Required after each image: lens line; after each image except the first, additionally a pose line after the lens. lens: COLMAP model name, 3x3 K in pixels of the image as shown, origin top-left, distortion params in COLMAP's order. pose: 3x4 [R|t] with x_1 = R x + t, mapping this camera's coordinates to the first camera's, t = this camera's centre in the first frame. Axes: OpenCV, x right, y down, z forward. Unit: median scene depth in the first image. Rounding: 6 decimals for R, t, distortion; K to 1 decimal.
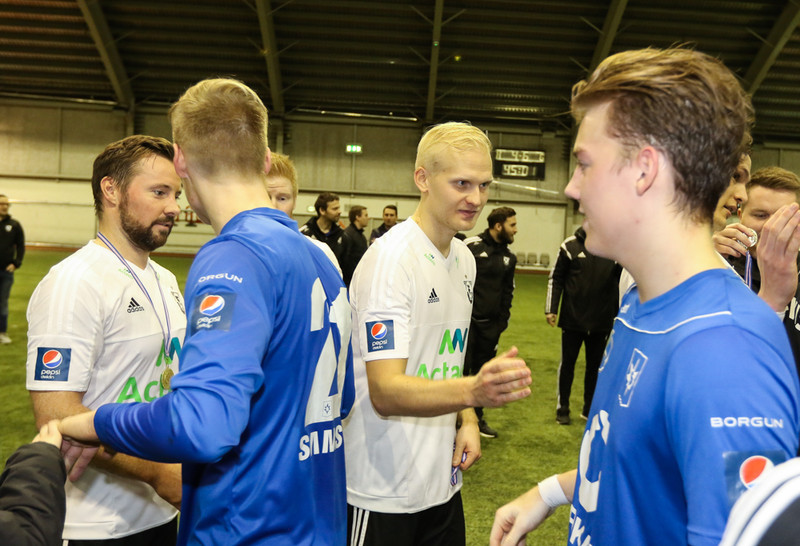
lens RADIAL K [[715.8, 0, 358.7], [0, 715.8, 256.1], [0, 0, 1]] dist [-0.002311, -0.002411]
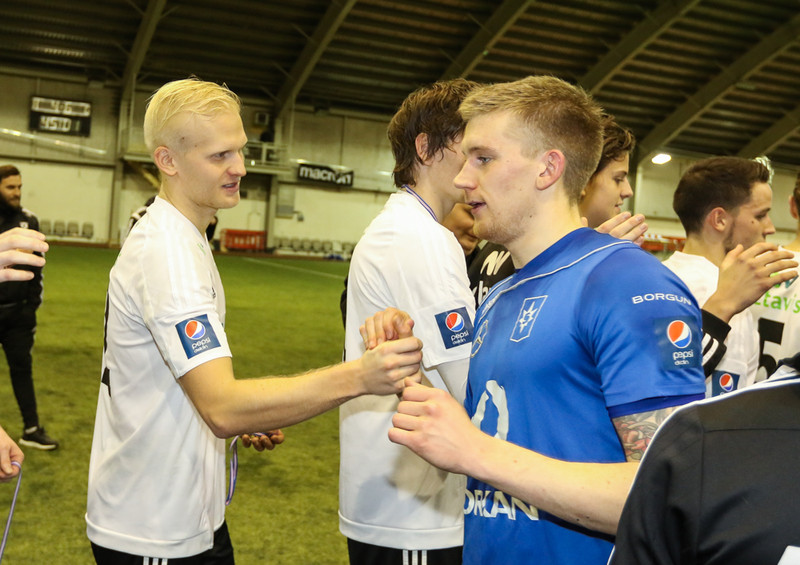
lens RADIAL K [[768.7, 0, 403.9], [0, 768.7, 240.1], [0, 0, 1]] dist [-0.001894, 0.001733]
pose [[0.951480, 0.014338, 0.307375, 0.337293], [-0.013099, 0.999896, -0.006095, 0.017613], [-0.307431, 0.001773, 0.951569, 0.012600]]
